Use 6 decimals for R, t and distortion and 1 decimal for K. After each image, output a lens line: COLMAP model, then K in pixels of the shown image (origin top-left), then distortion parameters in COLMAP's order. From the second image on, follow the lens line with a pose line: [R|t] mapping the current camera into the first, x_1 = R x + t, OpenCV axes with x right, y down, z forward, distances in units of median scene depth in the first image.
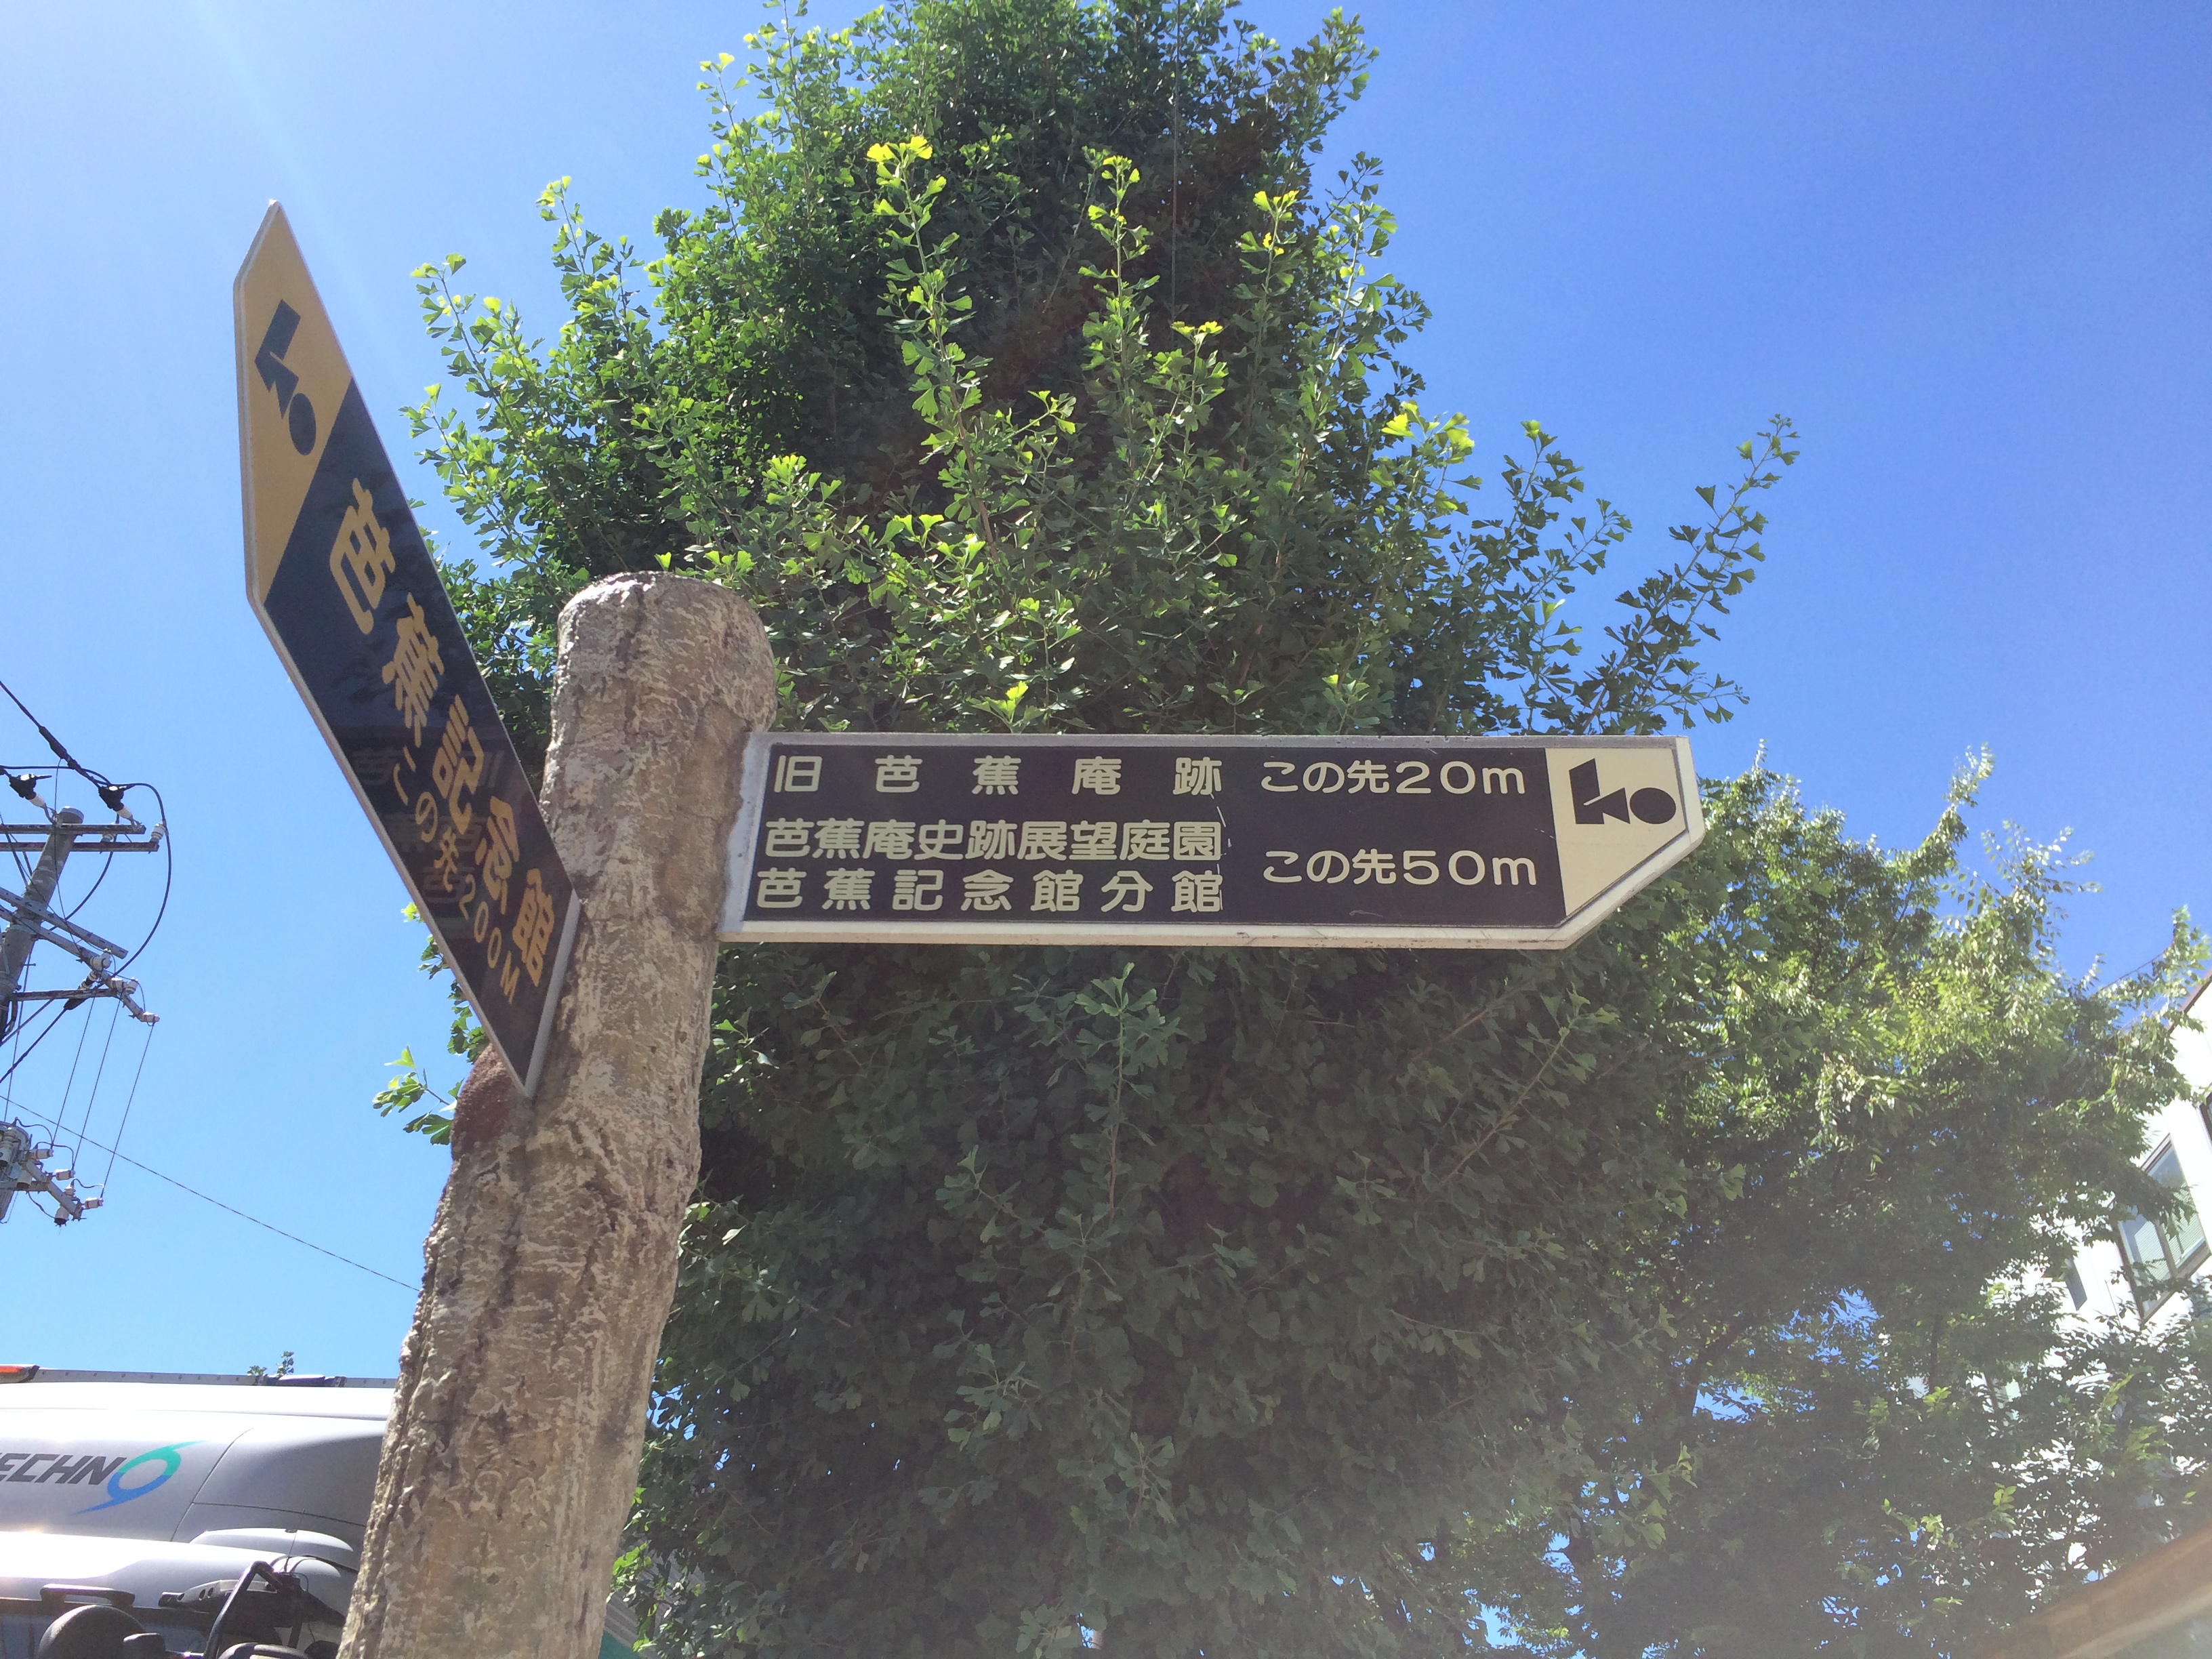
lens RADIAL K [[1859.1, 0, 1097.9], [0, 1859.1, 837.6], [0, 0, 1]] dist [0.089750, -0.135152]
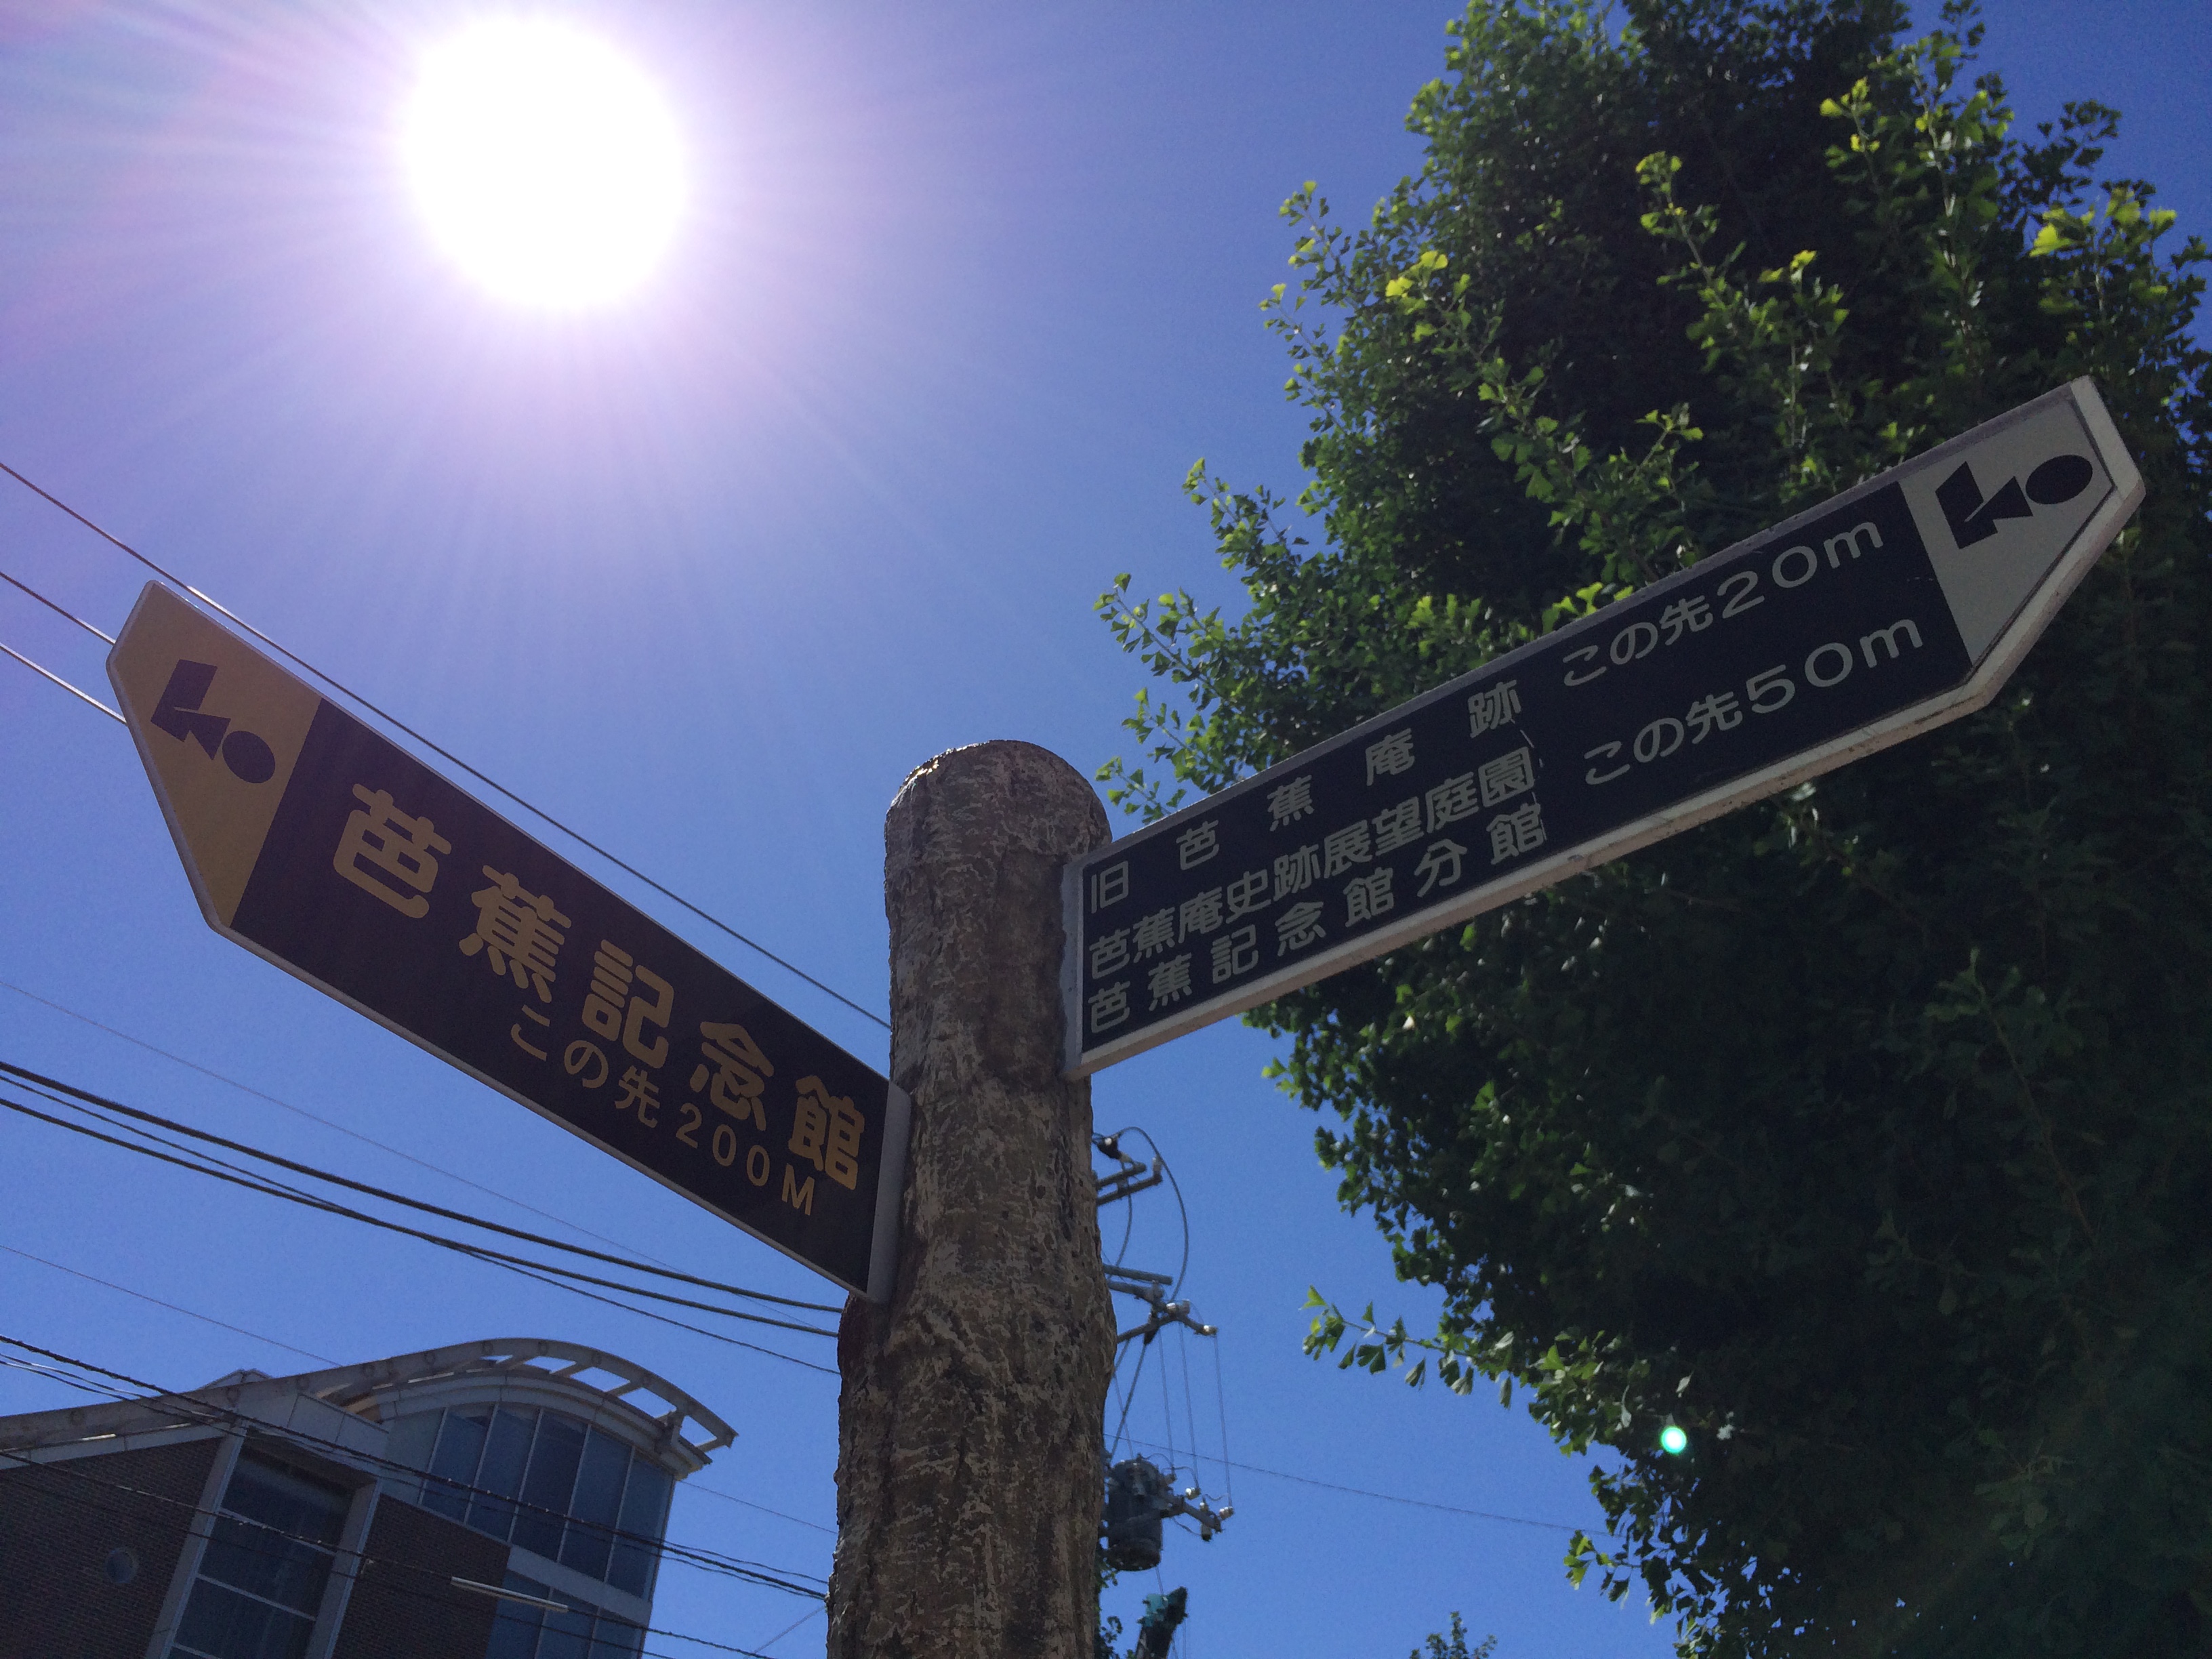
lens RADIAL K [[1863.6, 0, 1194.8], [0, 1863.6, 841.9], [0, 0, 1]] dist [0.077852, -0.080332]
pose [[0.817545, -0.395040, -0.419004, 0.285858], [0.353188, 0.918658, -0.176990, 0.130912], [0.454839, -0.003290, 0.890567, 0.190506]]
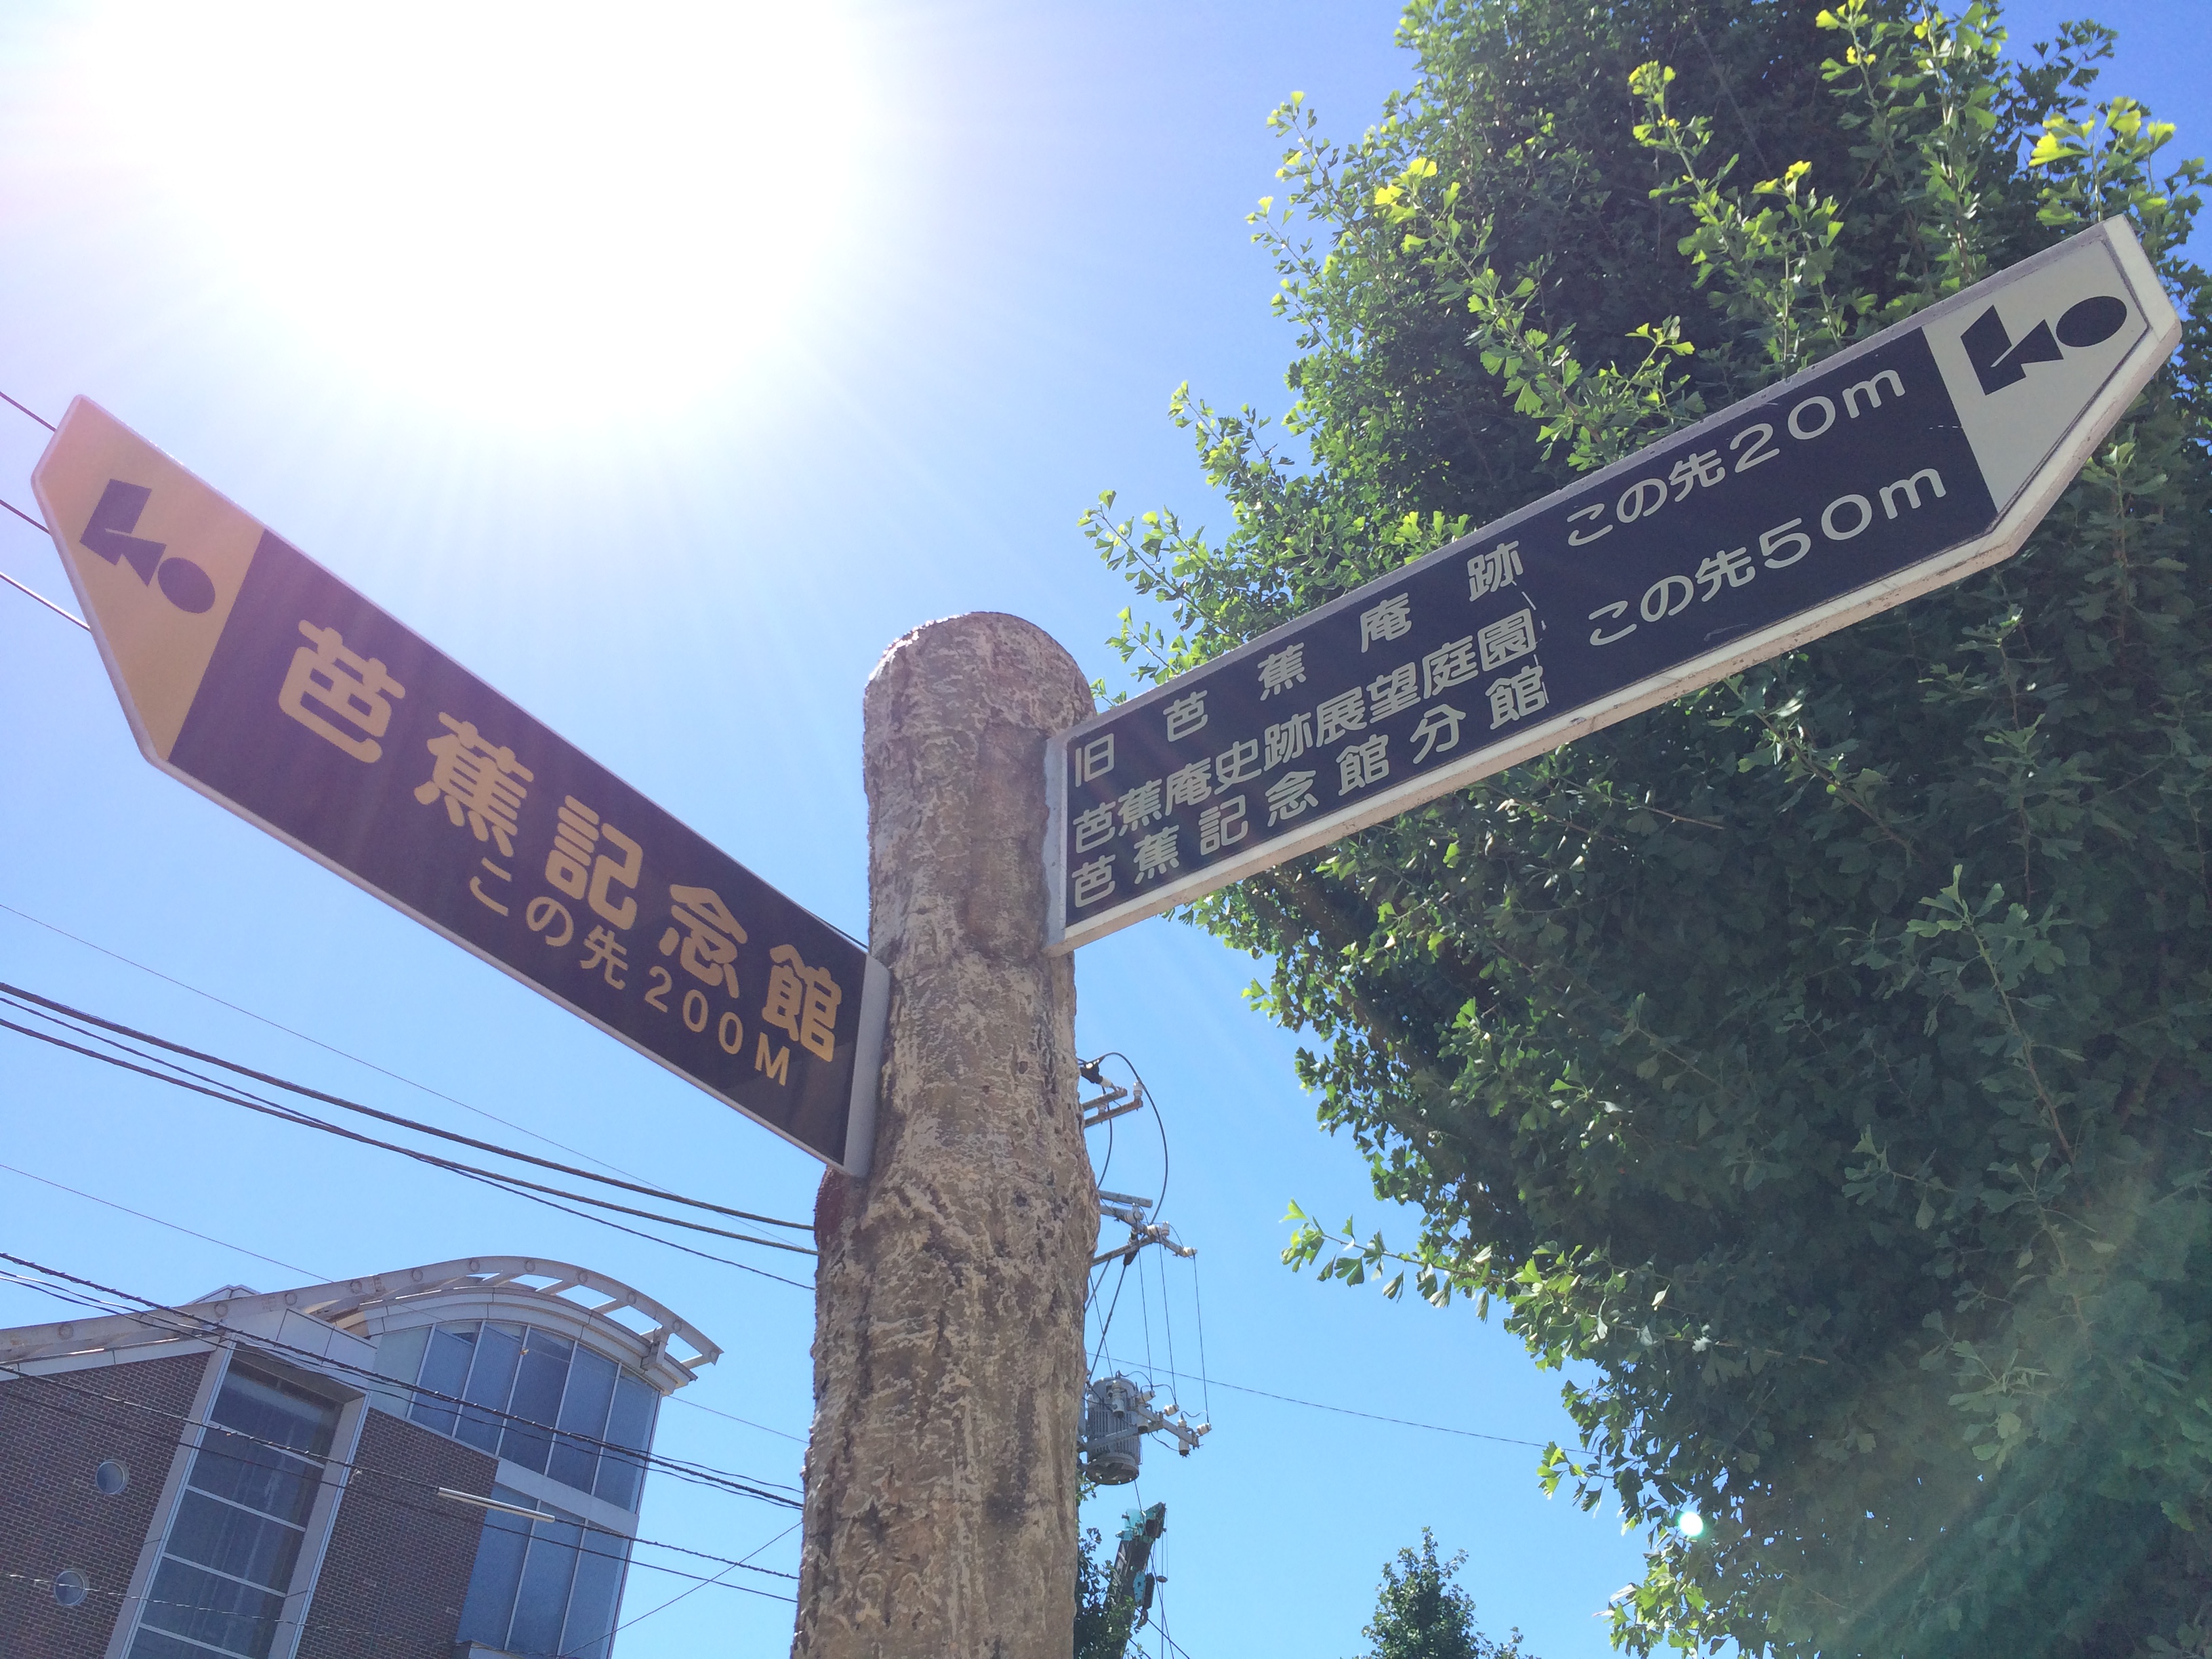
lens RADIAL K [[1844.9, 0, 1185.7], [0, 1844.9, 840.2], [0, 0, 1]] dist [0.069887, -0.056268]
pose [[0.822202, -0.376222, -0.427131, 0.254730], [0.348478, 0.926052, -0.144879, 0.153527], [0.450053, -0.029726, 0.892507, 0.221911]]
